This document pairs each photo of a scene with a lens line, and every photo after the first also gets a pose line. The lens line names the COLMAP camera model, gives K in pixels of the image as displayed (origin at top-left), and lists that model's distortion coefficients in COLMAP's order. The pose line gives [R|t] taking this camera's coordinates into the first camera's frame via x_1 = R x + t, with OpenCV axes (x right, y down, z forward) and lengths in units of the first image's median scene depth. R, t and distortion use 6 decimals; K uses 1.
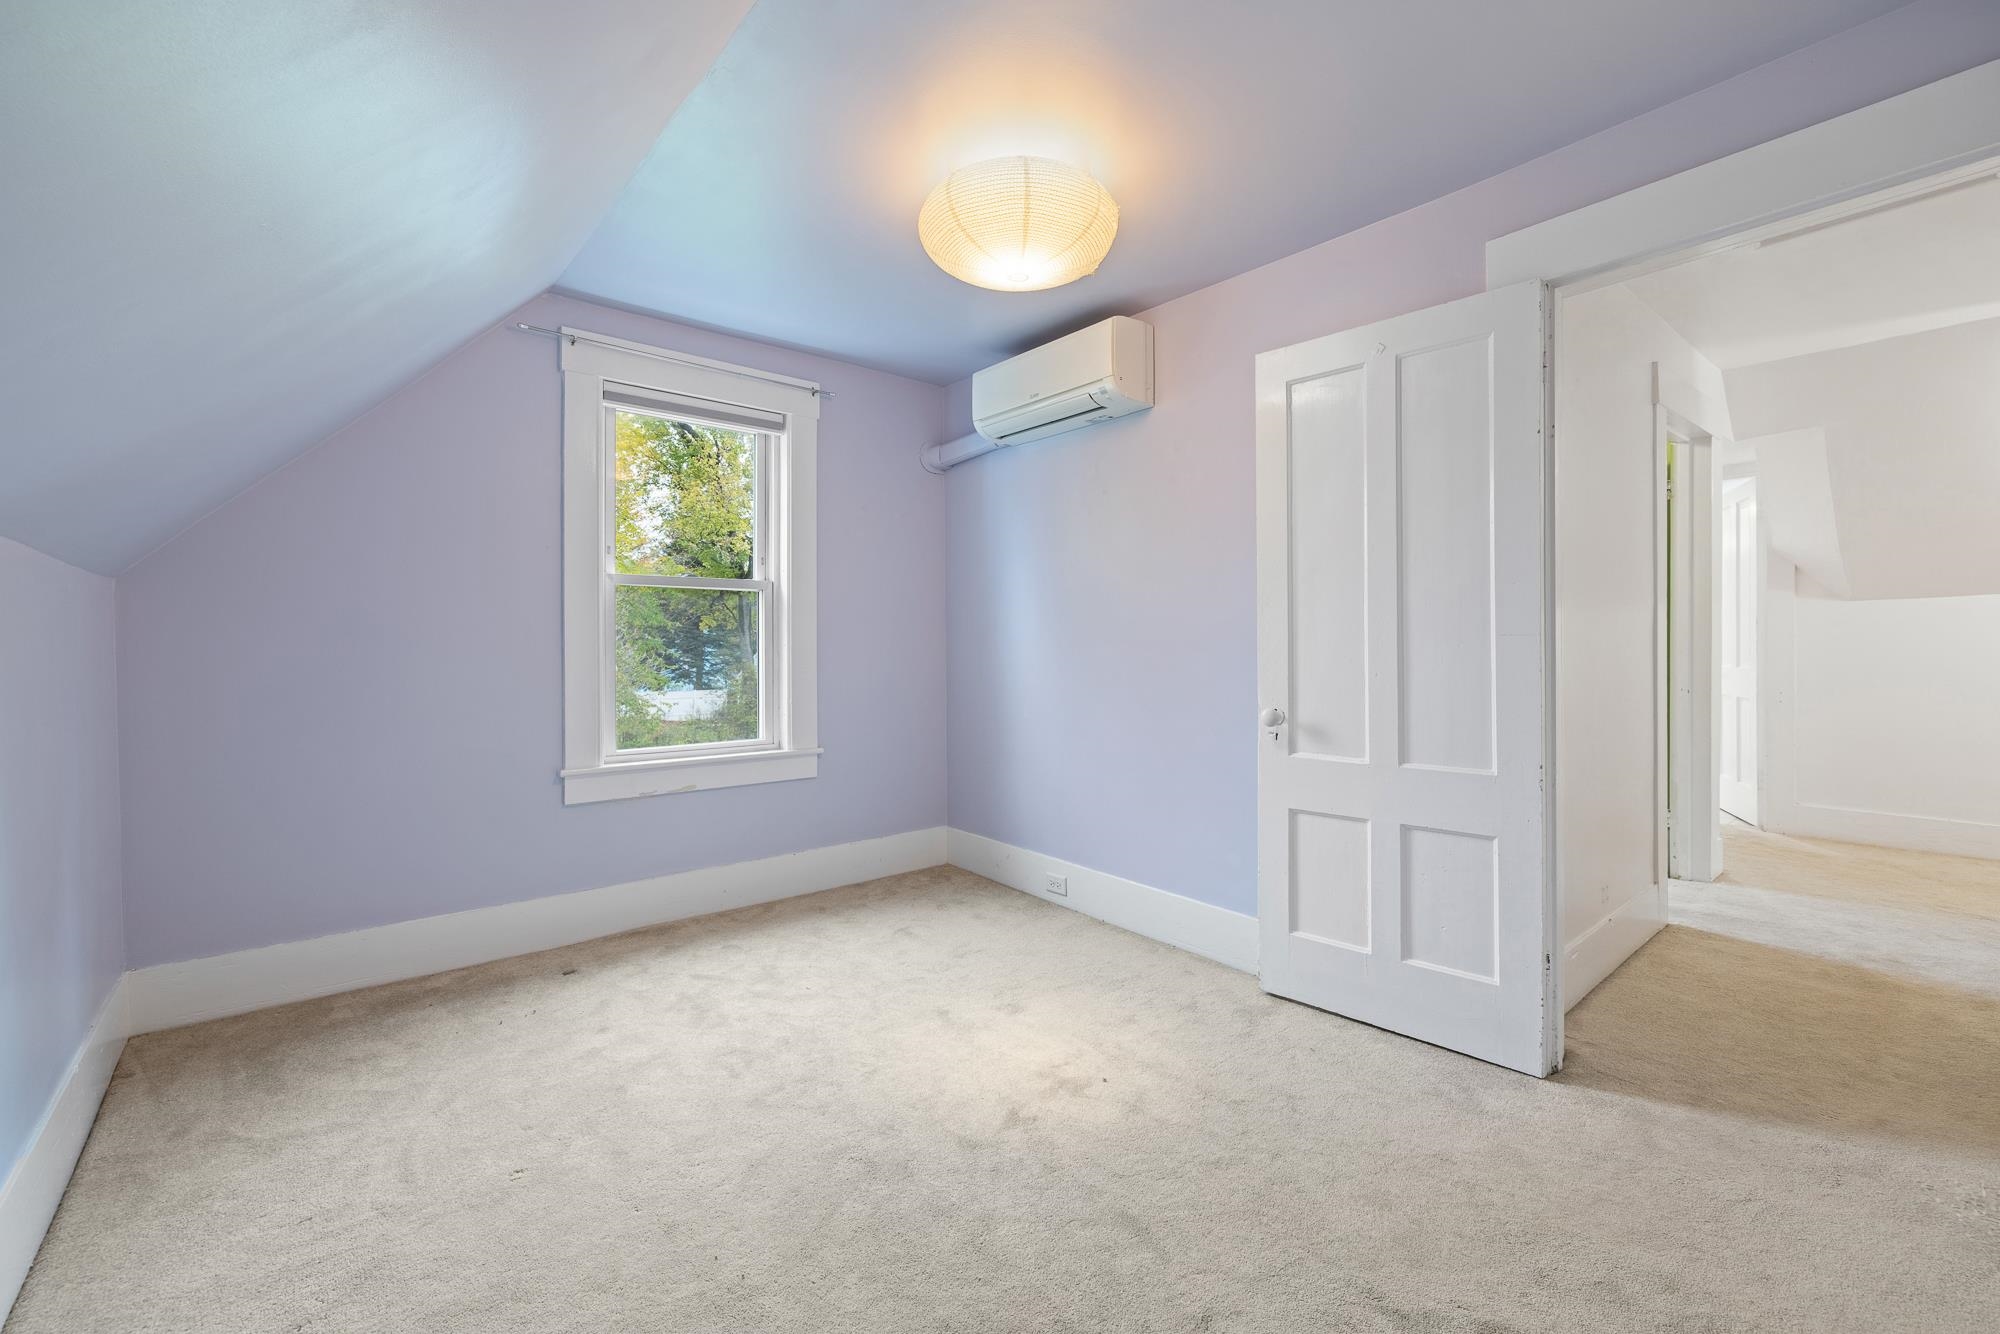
lens RADIAL K [[835.3, 0, 994.8], [0, 835.3, 647.8], [0, 0, 1]] dist [-0.000427, -0.000047]
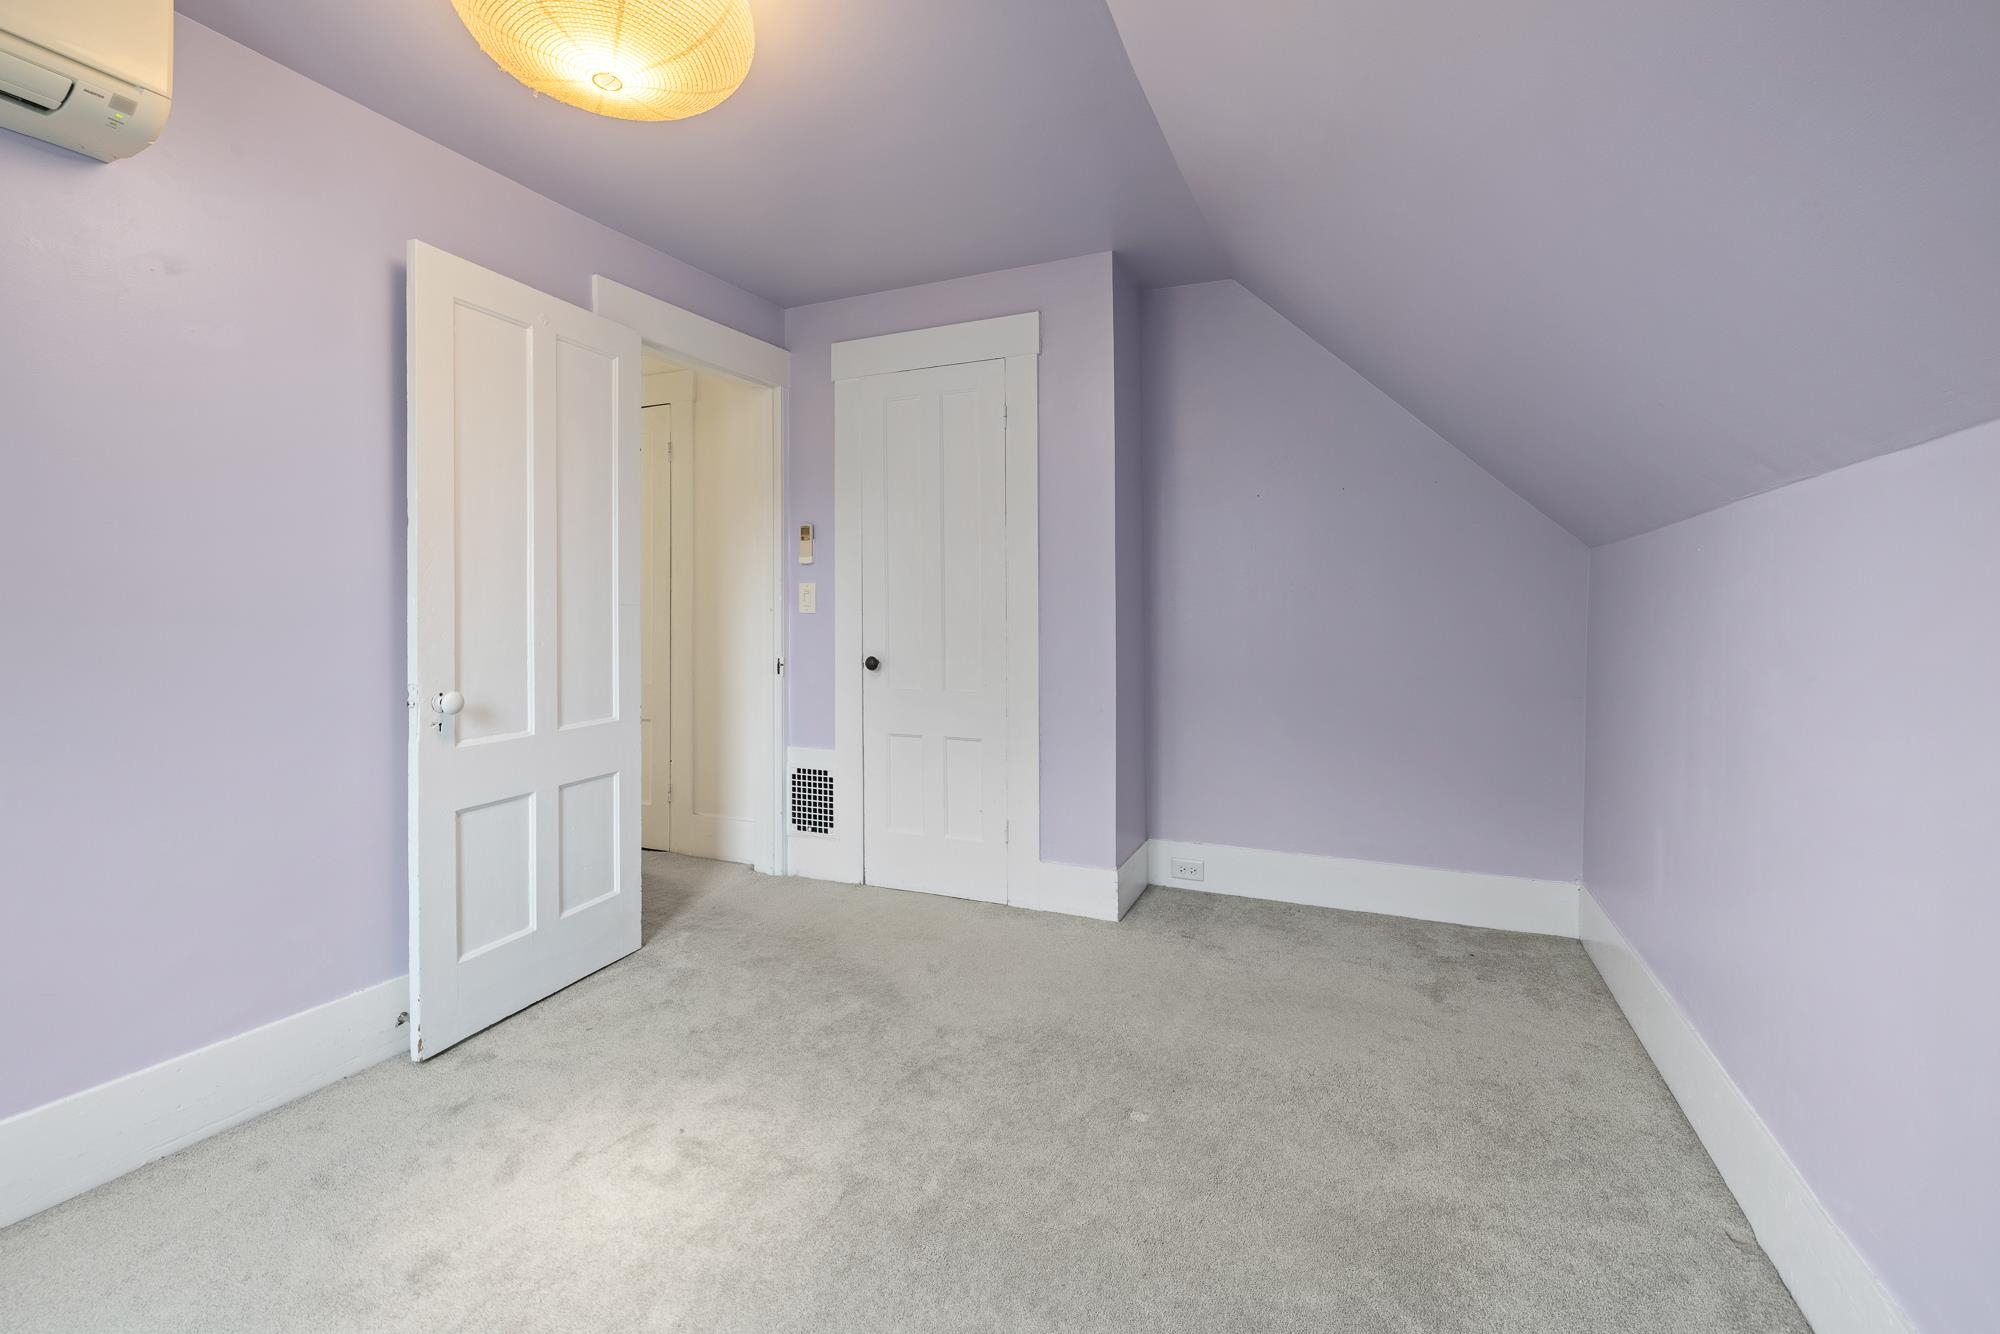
lens RADIAL K [[852.0, 0, 994.6], [0, 852.0, 616.0], [0, 0, 1]] dist [-0.000589, -0.000050]
pose [[-0.455549, 0.009435, 0.890161, -0.687320], [0.011898, 0.999919, -0.004509, 0.010557], [-0.890131, 0.008537, -0.455624, 0.974778]]
